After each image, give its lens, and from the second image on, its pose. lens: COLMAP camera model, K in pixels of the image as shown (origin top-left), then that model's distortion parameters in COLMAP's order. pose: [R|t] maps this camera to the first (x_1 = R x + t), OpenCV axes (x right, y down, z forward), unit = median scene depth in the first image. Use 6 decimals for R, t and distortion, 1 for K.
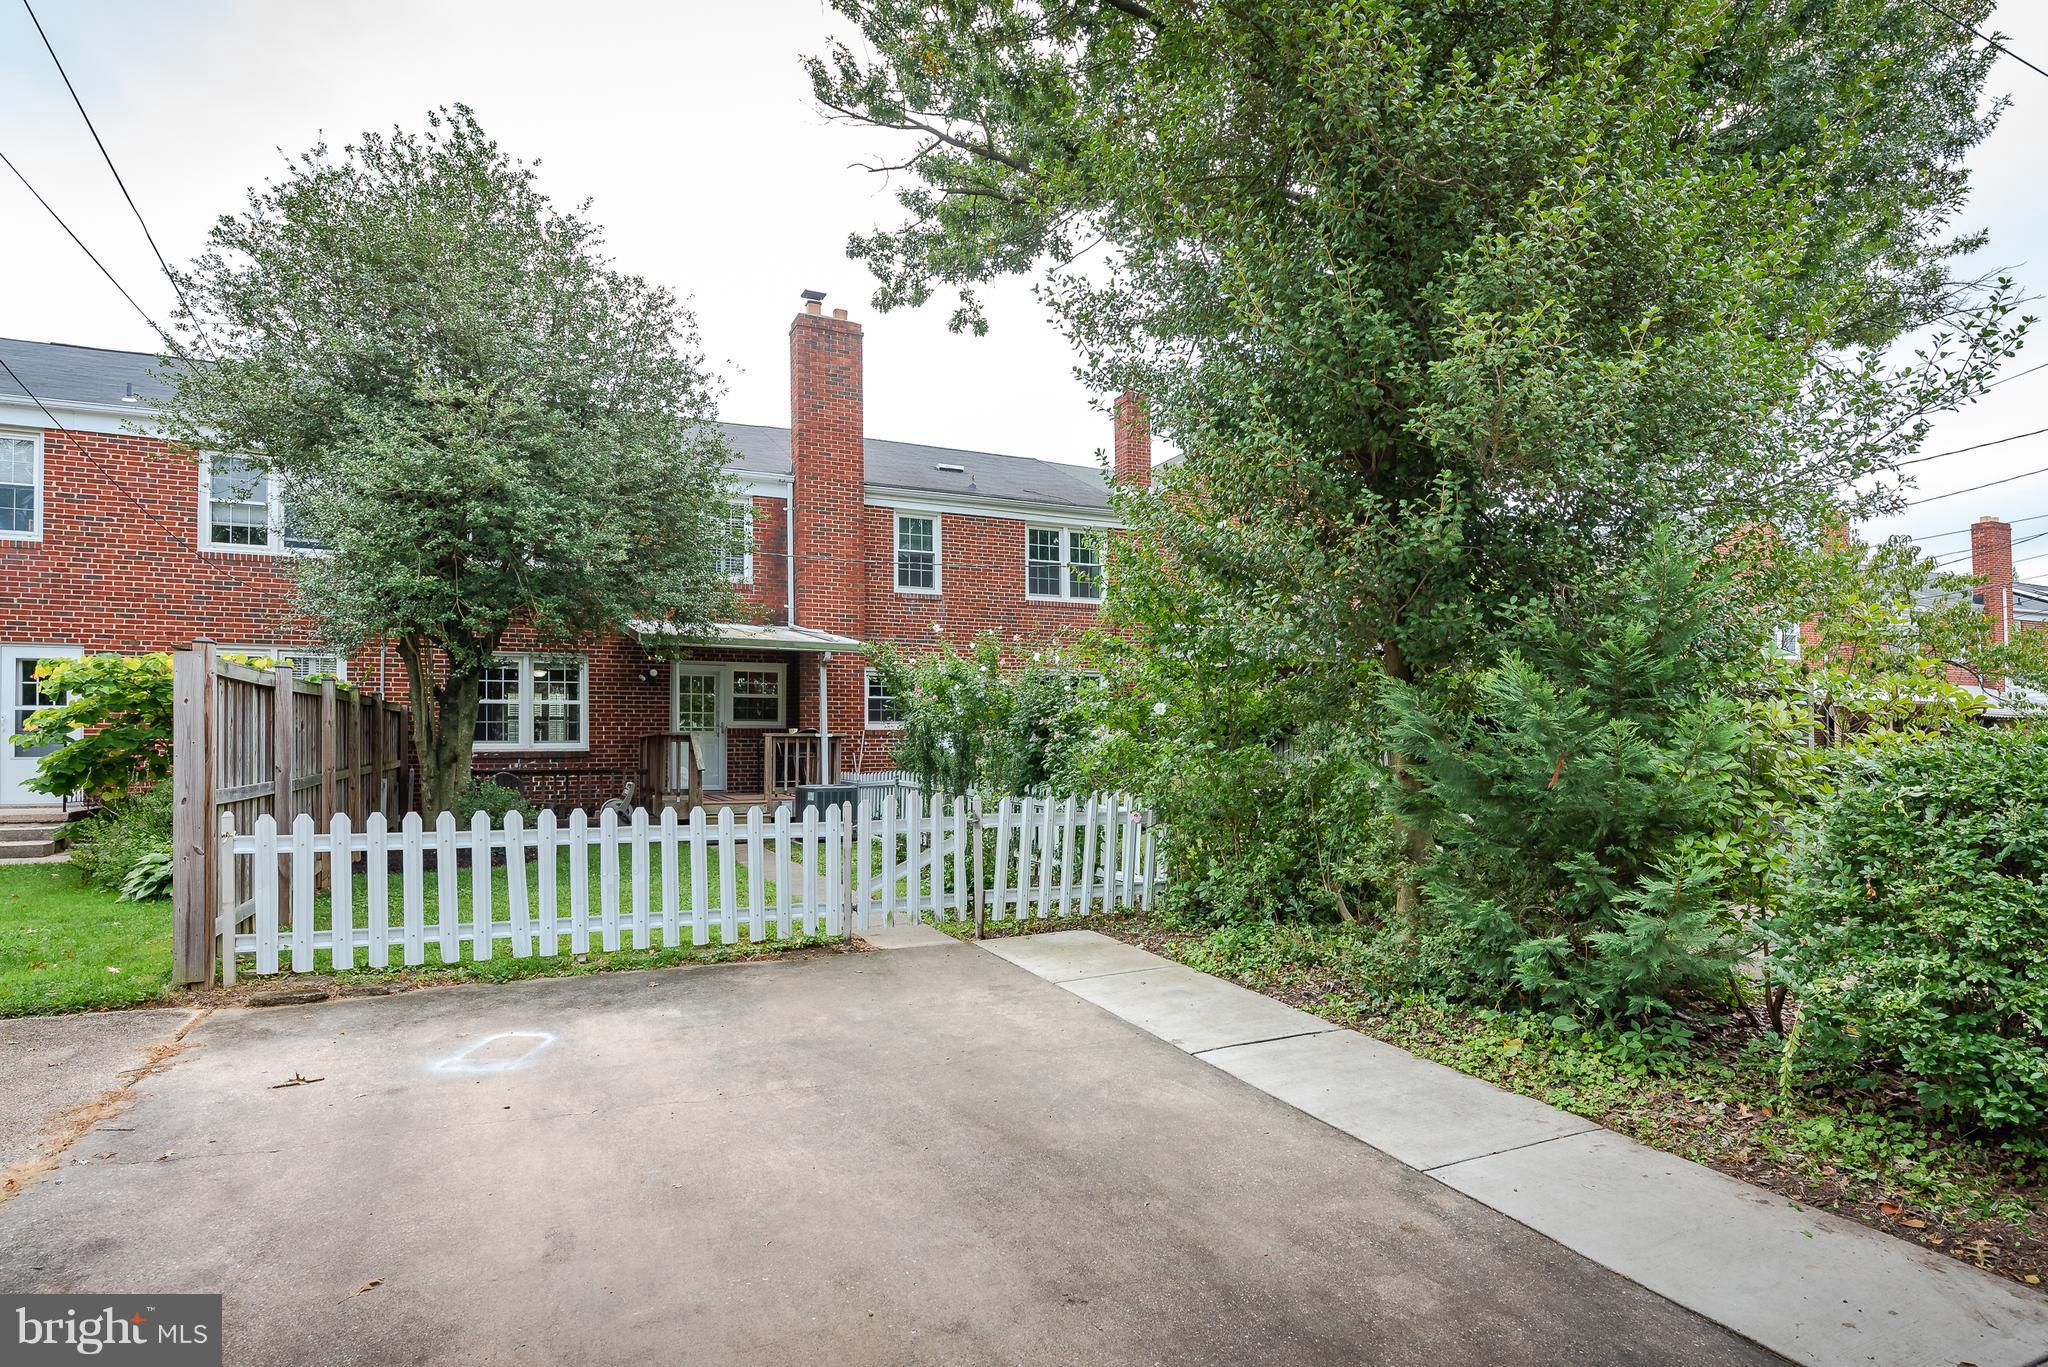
lens RADIAL K [[974.5, 0, 1020.0], [0, 974.5, 758.7], [0, 0, 1]] dist [0.017895, -0.015556]
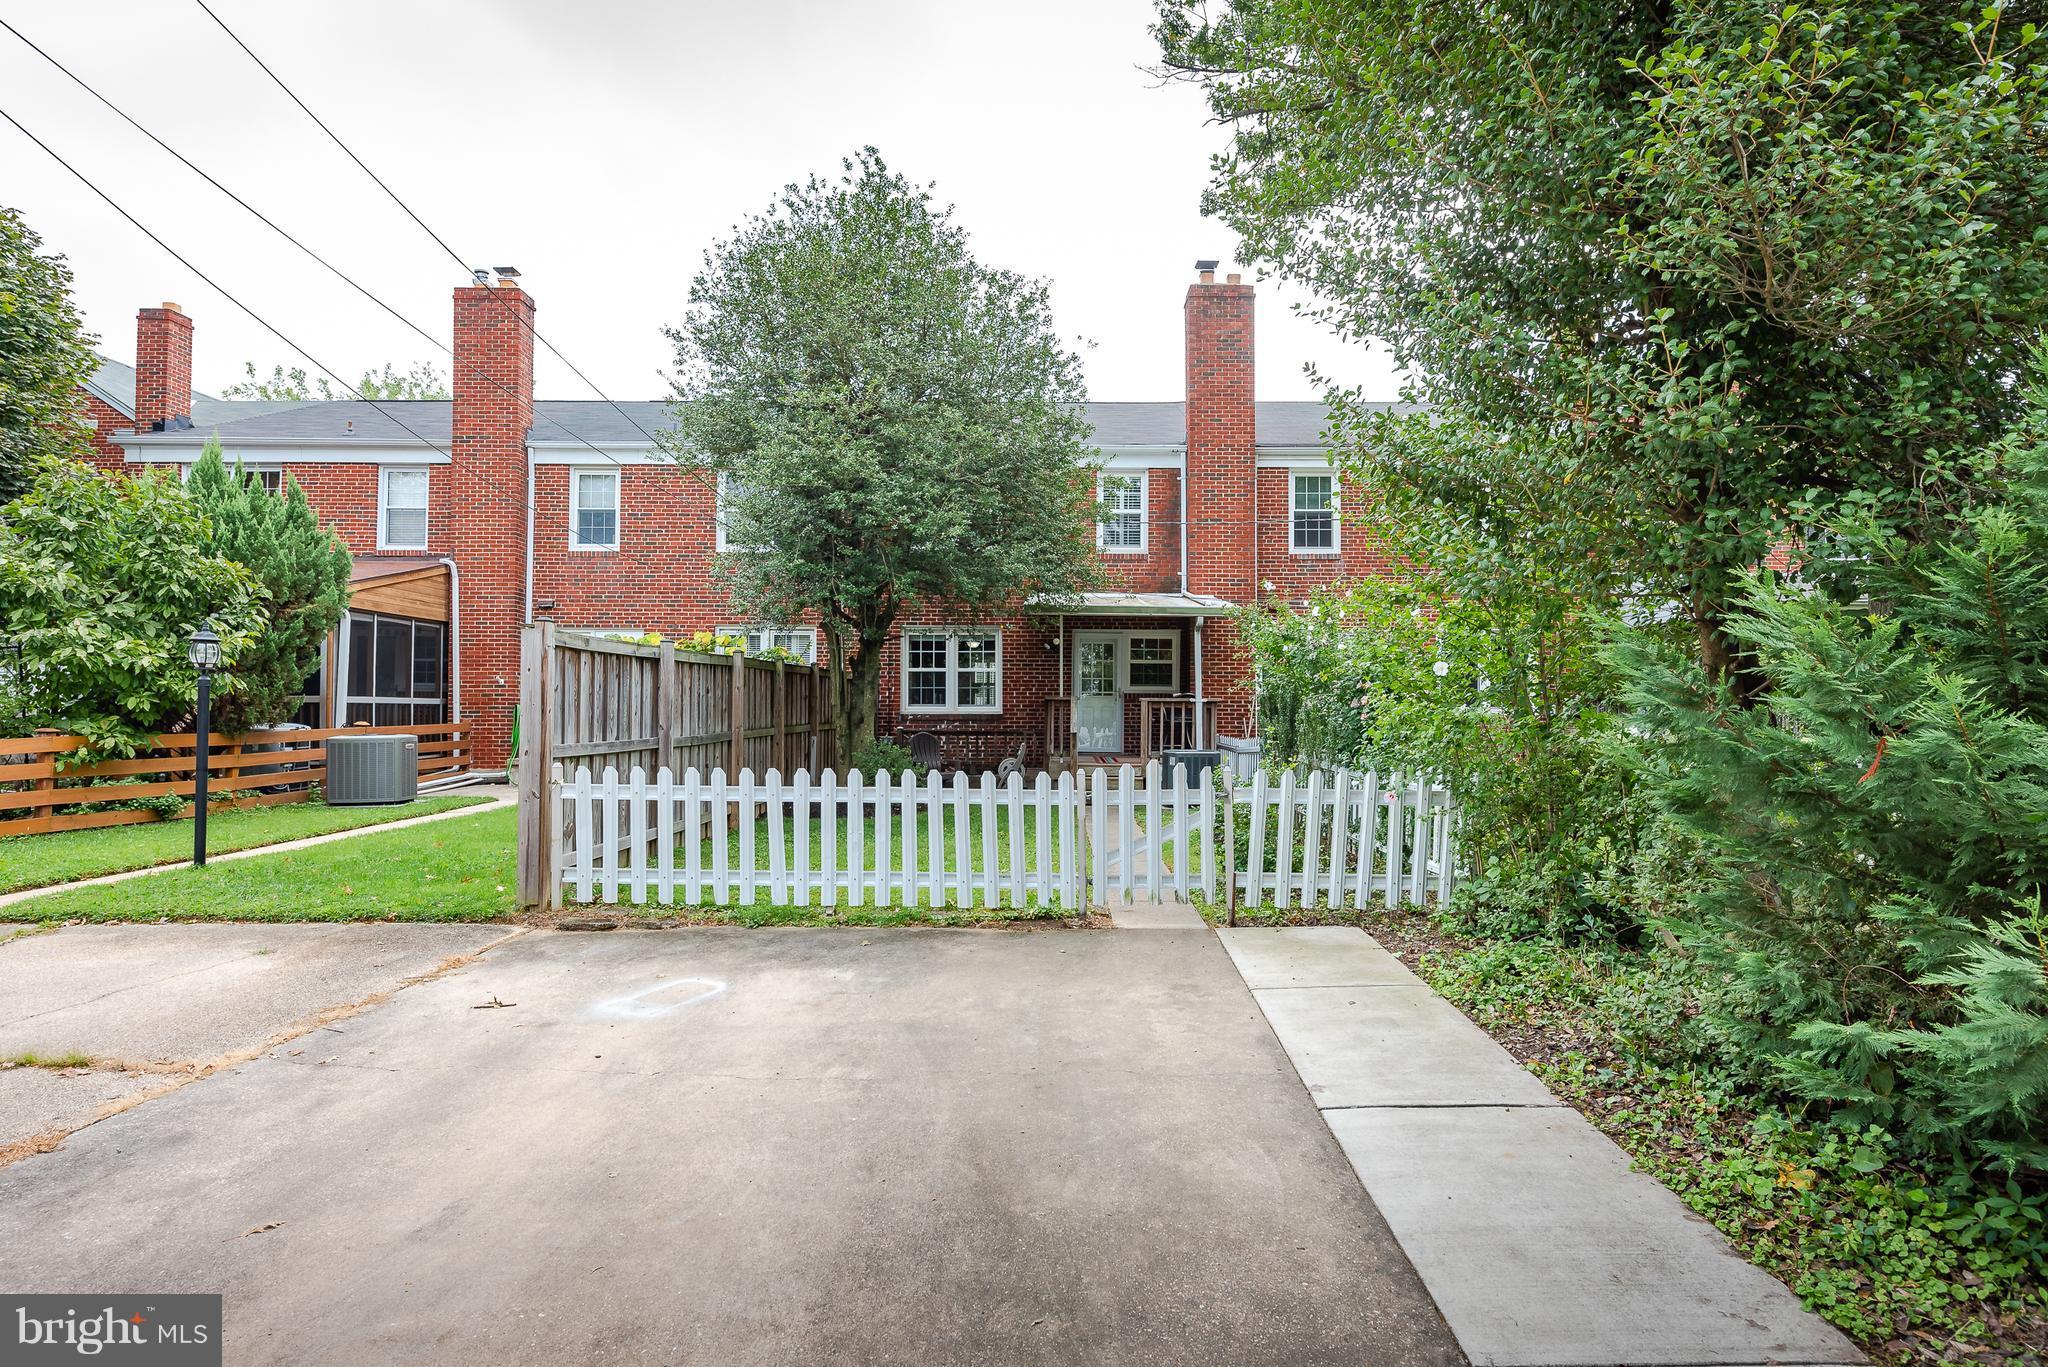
lens RADIAL K [[960.5, 0, 1073.9], [0, 960.5, 712.4], [0, 0, 1]] dist [0.014790, -0.011552]
pose [[0.923372, 0.006916, -0.383844, 0.168052], [-0.011343, 0.999893, -0.009271, -0.002812], [0.383739, 0.012915, 0.923351, 0.122787]]
